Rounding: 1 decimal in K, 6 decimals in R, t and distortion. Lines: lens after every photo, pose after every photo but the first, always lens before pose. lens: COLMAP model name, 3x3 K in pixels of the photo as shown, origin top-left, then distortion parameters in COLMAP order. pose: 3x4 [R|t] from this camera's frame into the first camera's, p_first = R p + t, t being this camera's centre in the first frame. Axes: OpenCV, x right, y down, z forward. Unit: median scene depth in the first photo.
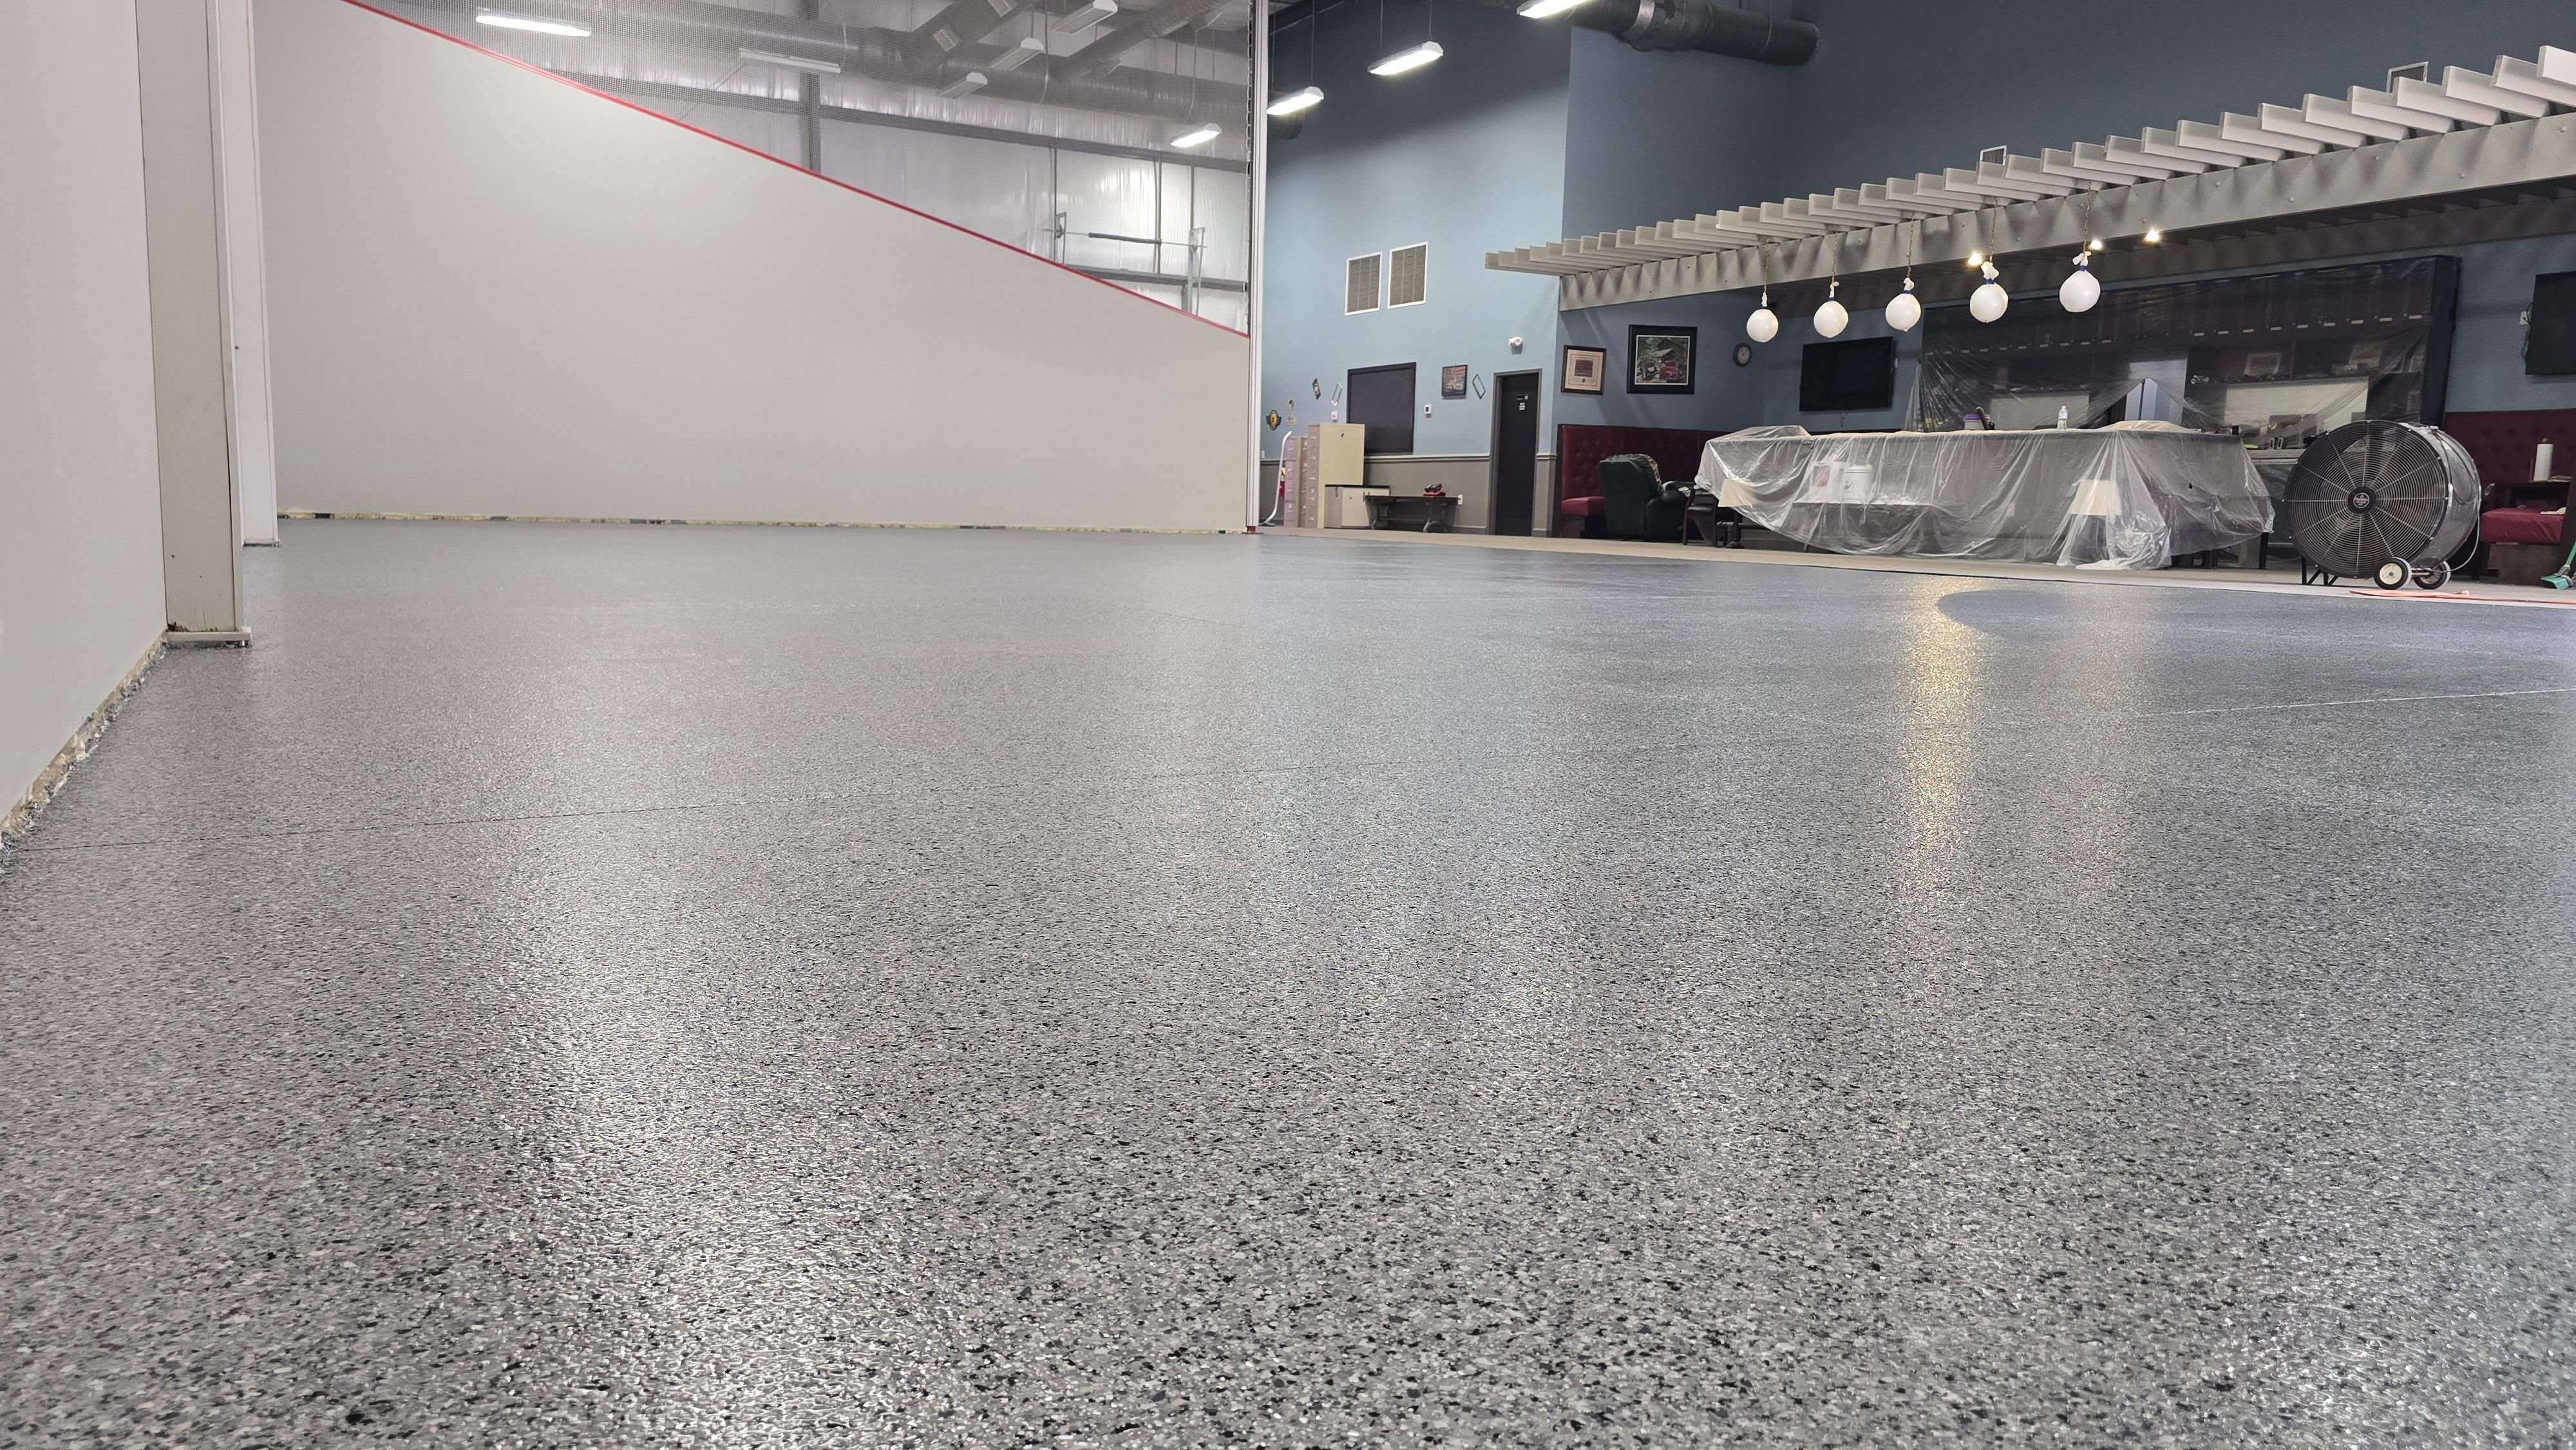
lens RADIAL K [[1752.9, 0, 1294.5], [0, 1752.9, 727.9], [0, 0, 1]] dist [0.068249, -0.067389]
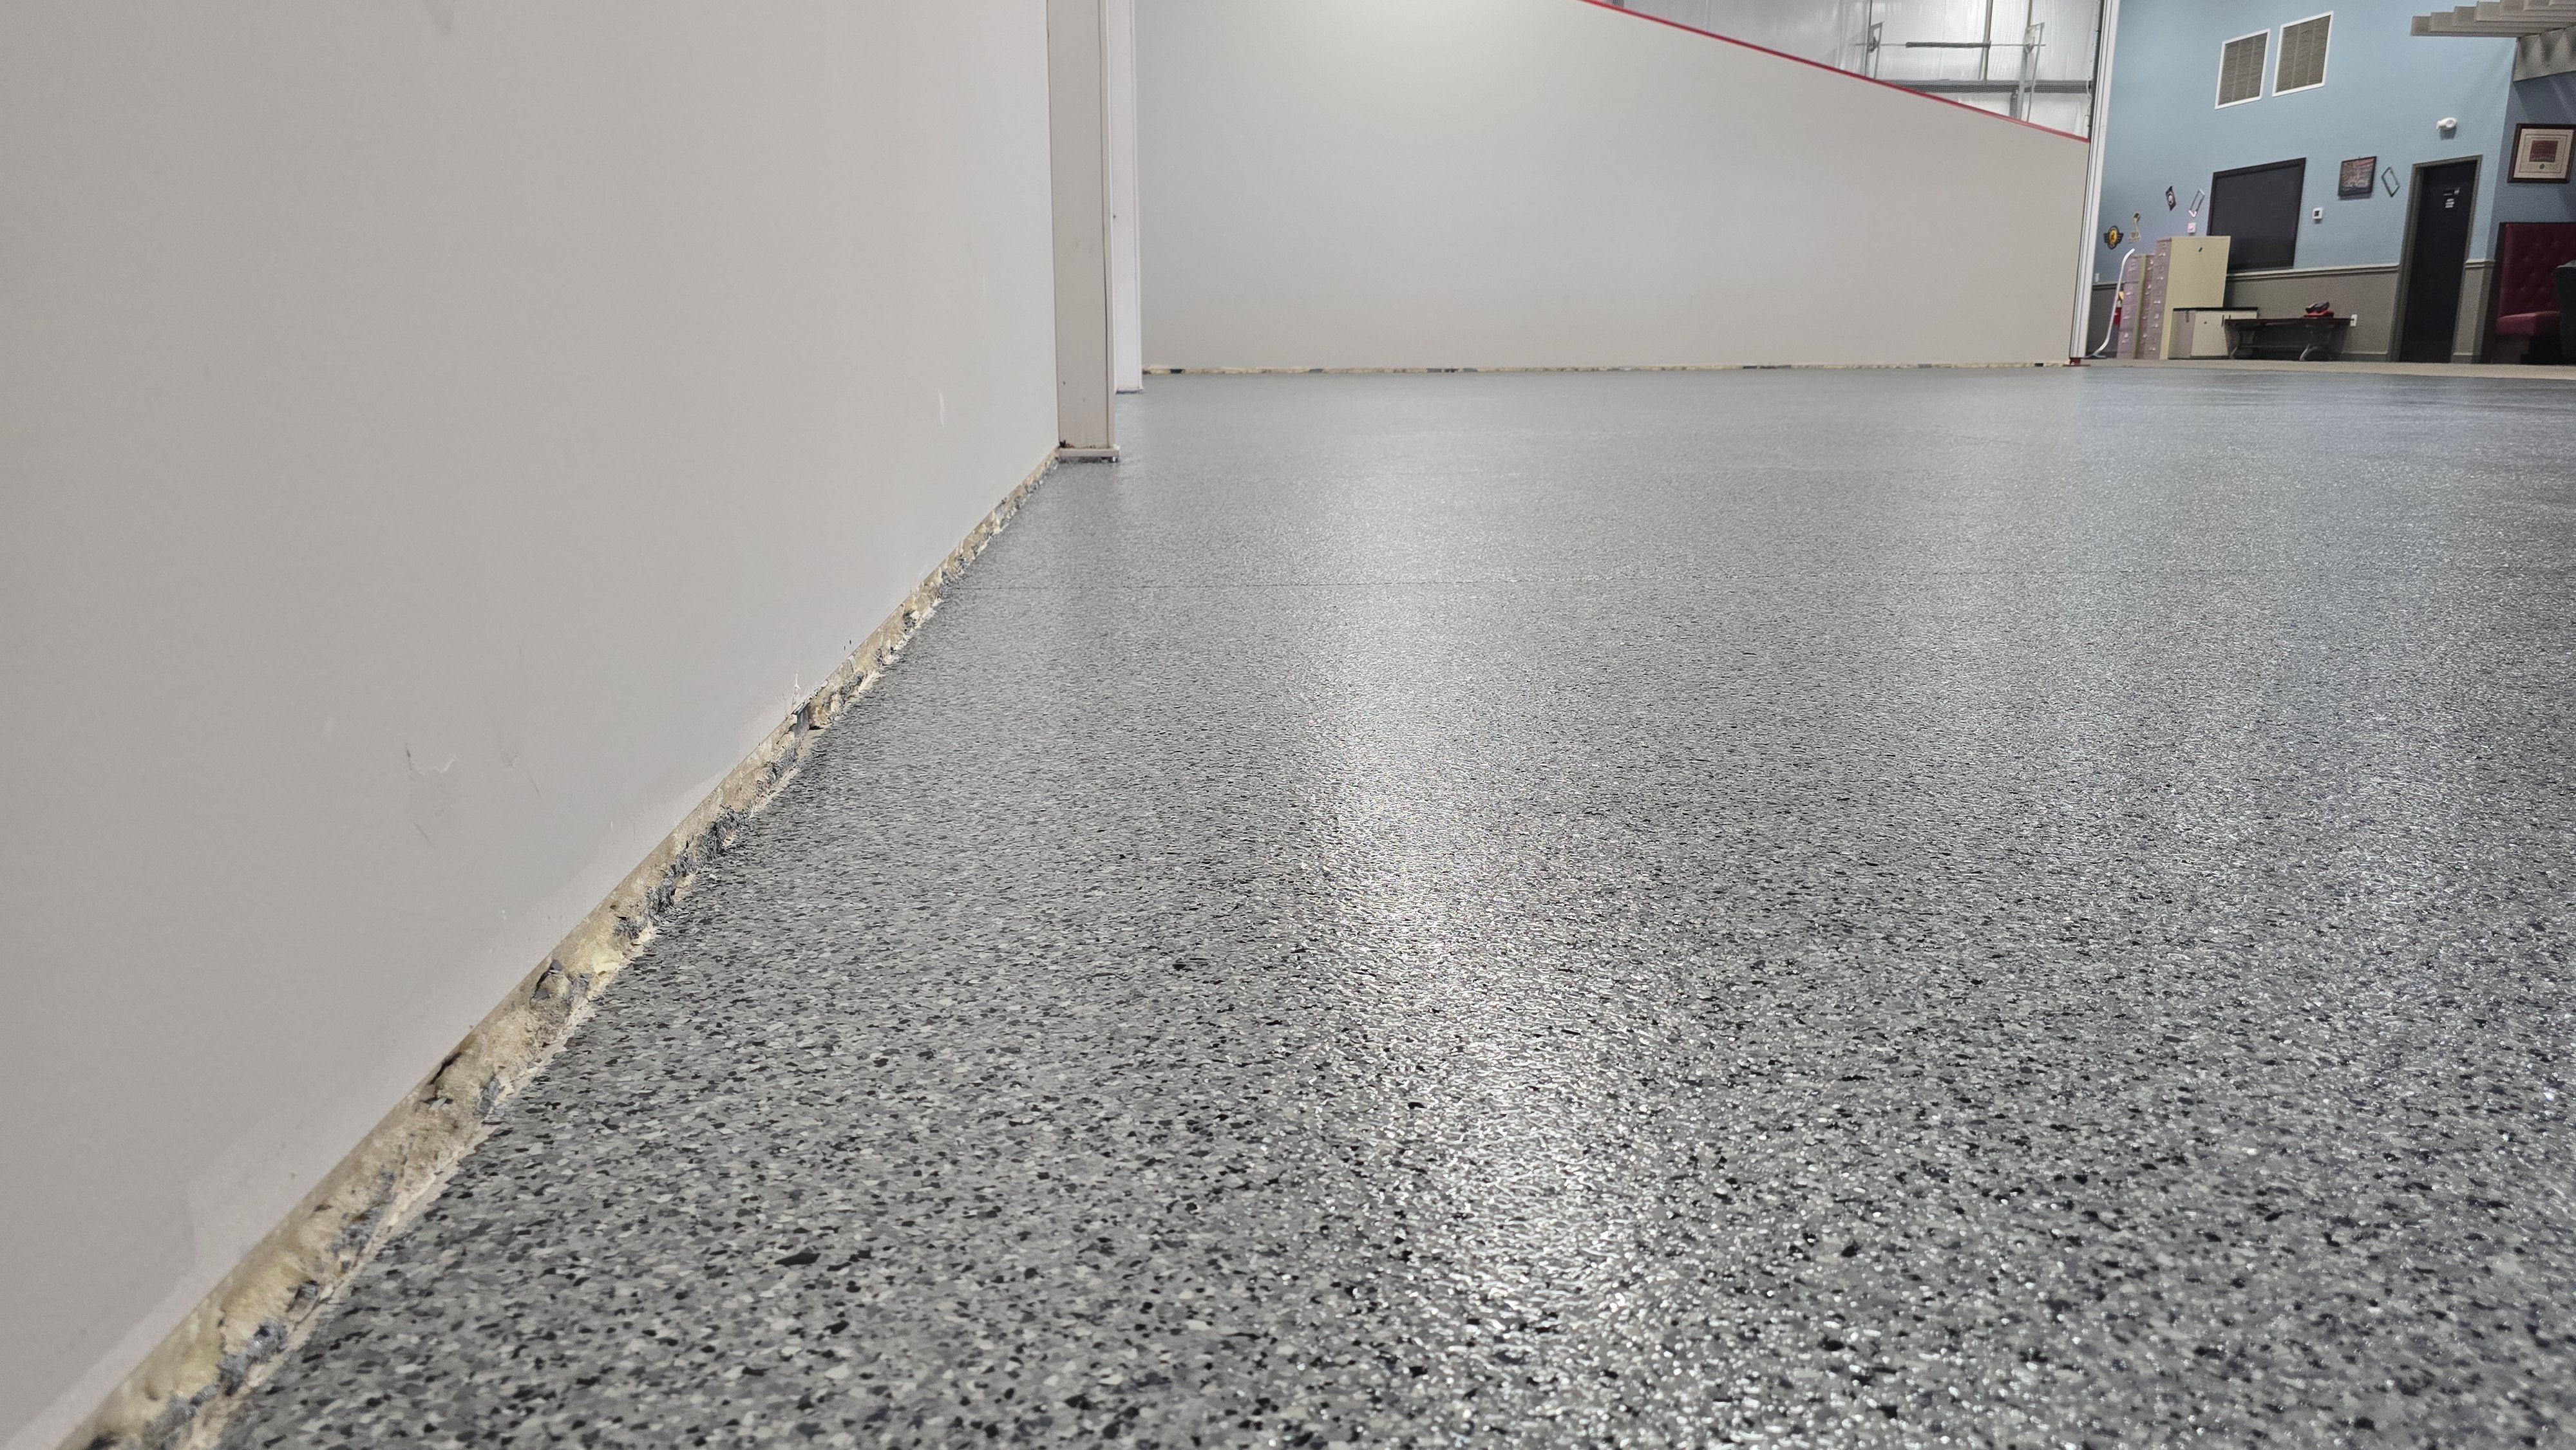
lens RADIAL K [[1752.9, 0, 1279.5], [0, 1752.9, 720.6], [0, 0, 1]] dist [0.068249, -0.067389]
pose [[0.904754, 0.062917, -0.421262, 0.002911], [-0.030118, 0.996005, 0.084070, 0.018597], [0.424869, -0.063375, 0.903034, -0.003657]]
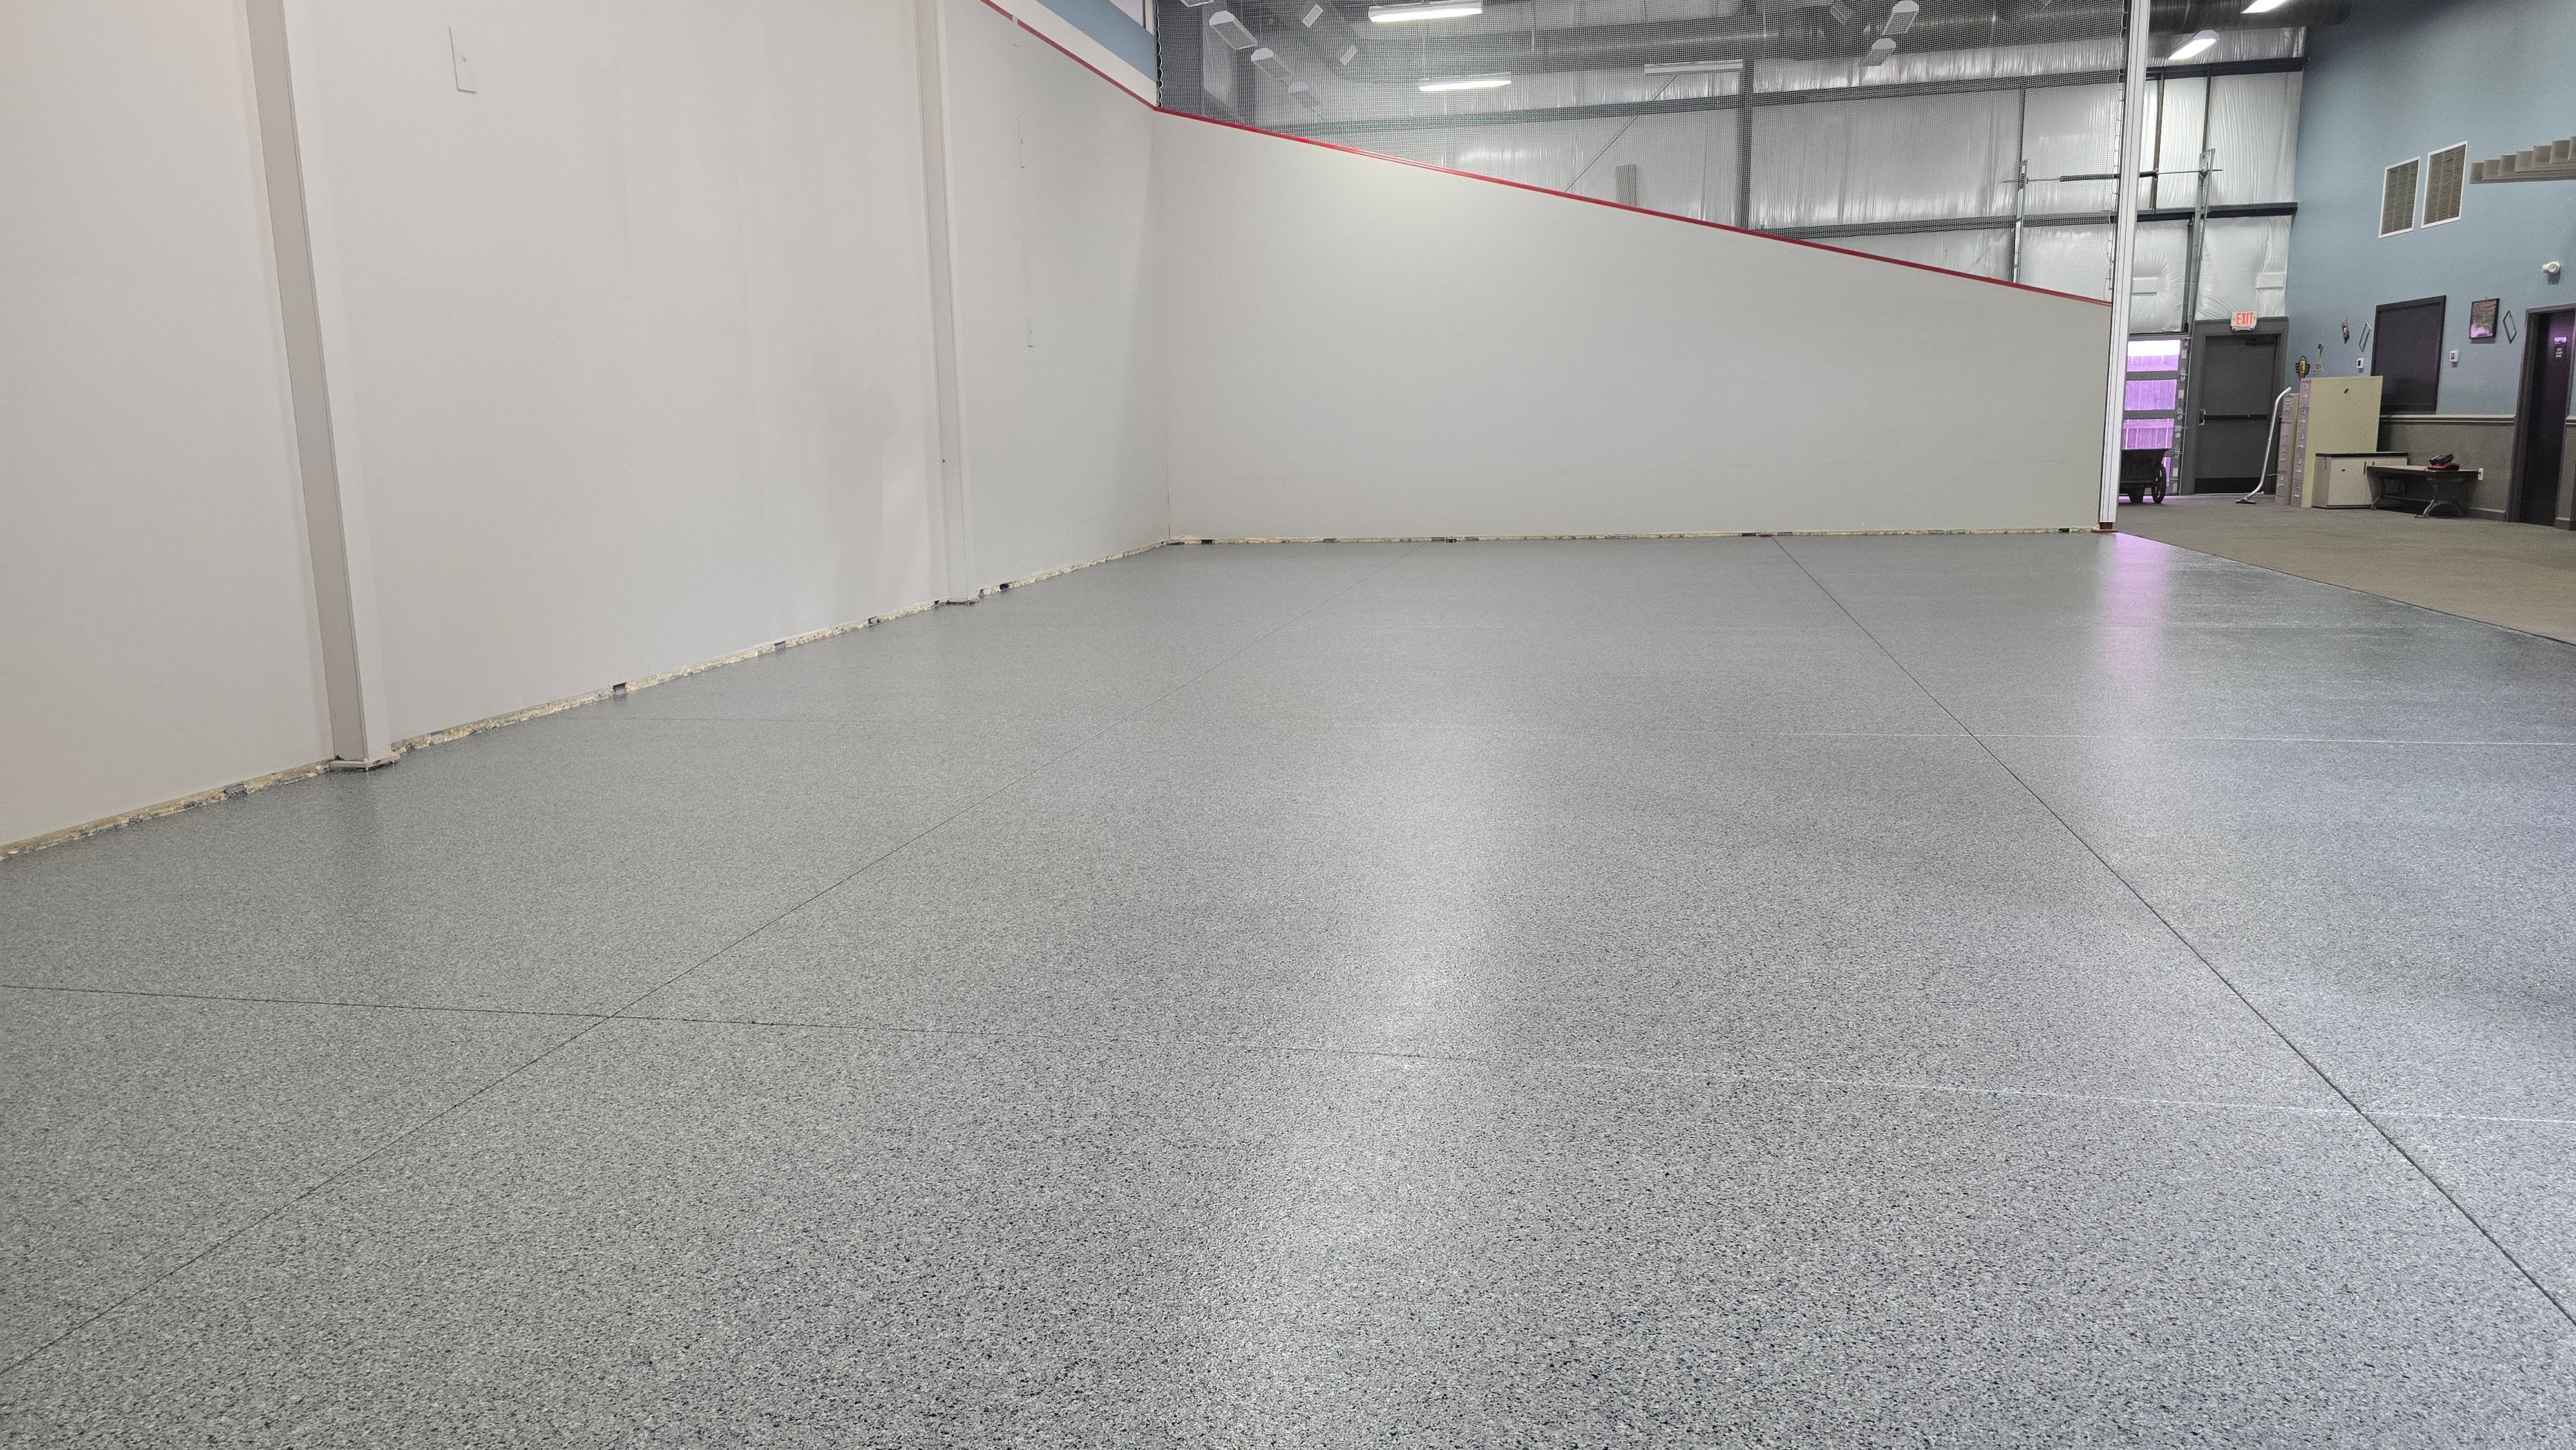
lens RADIAL K [[1752.9, 0, 1281.9], [0, 1752.9, 749.2], [0, 0, 1]] dist [0.068249, -0.067389]
pose [[0.747257, 0.079864, -0.659718, 0.917501], [-0.042642, 0.996469, 0.072330, -0.176982], [0.663165, -0.025918, 0.748024, 0.250097]]
